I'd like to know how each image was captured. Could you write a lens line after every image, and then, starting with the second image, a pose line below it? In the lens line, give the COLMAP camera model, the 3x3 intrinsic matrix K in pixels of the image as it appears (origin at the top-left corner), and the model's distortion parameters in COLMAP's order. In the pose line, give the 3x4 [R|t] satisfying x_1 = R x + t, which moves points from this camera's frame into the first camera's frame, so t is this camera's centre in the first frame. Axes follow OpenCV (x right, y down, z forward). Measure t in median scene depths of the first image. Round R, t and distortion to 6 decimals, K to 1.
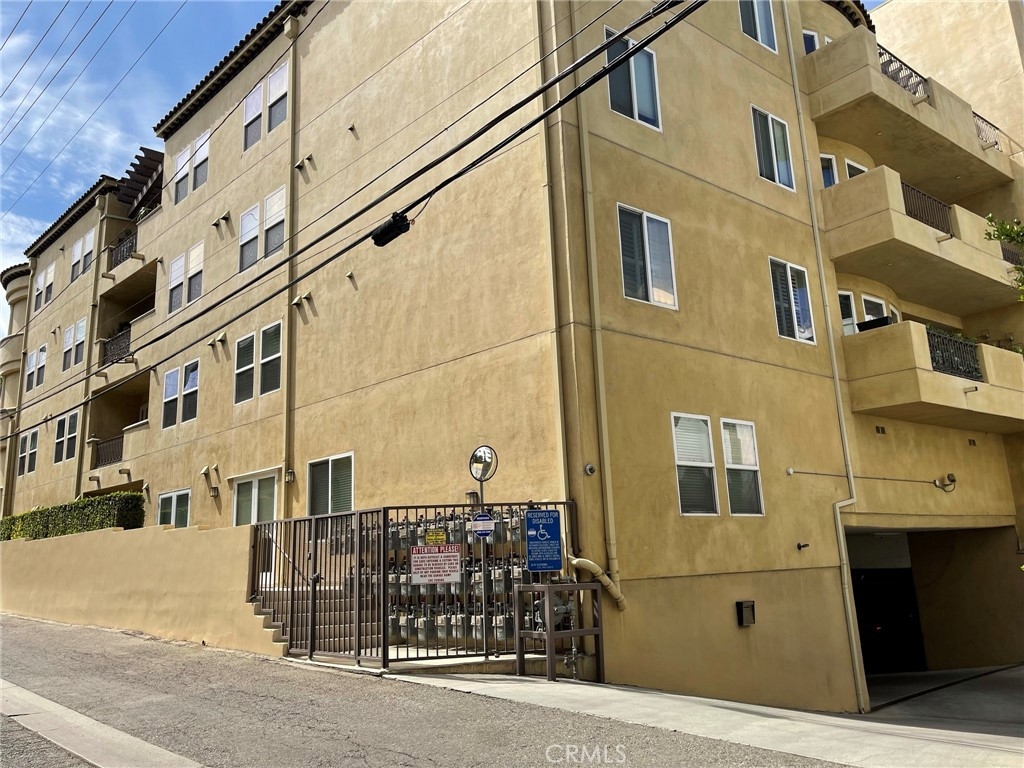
lens RADIAL K [[775.3, 0, 512.0], [0, 775.3, 384.0], [0, 0, 1]] dist [0.052005, -0.048651]
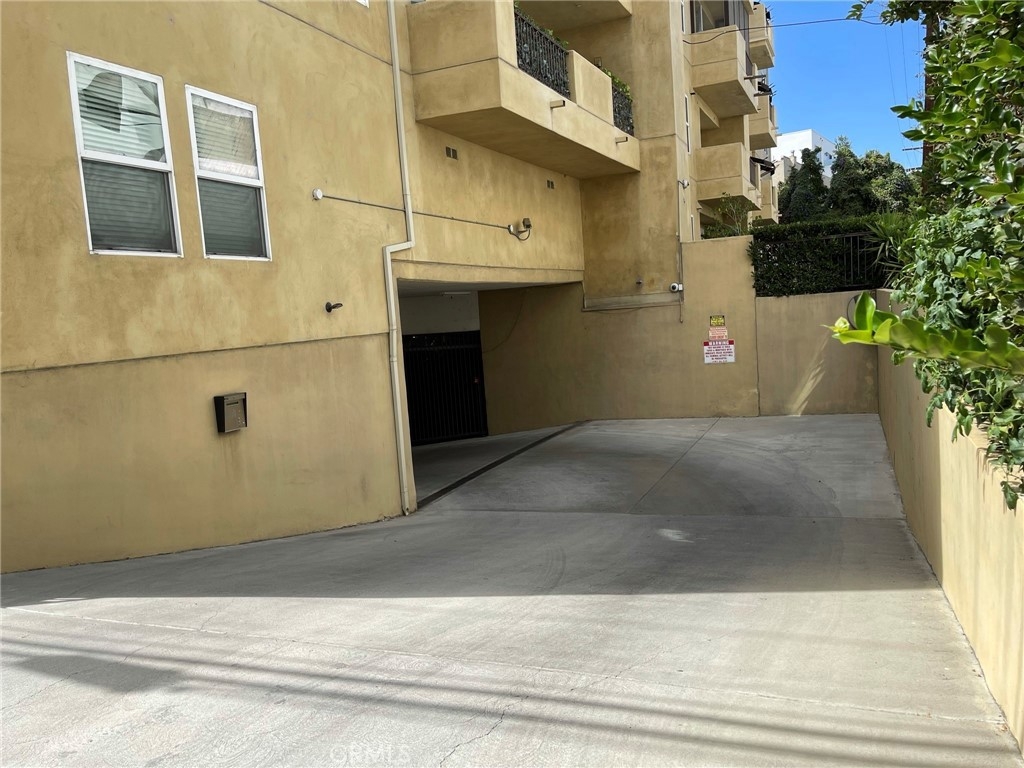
lens RADIAL K [[775.3, 0, 512.0], [0, 775.3, 384.0], [0, 0, 1]] dist [0.052005, -0.048651]
pose [[0.880260, -0.066855, 0.469759, 0.172048], [-0.072247, 0.959596, 0.271948, 0.070738], [-0.468959, -0.273324, 0.839864, 0.313125]]
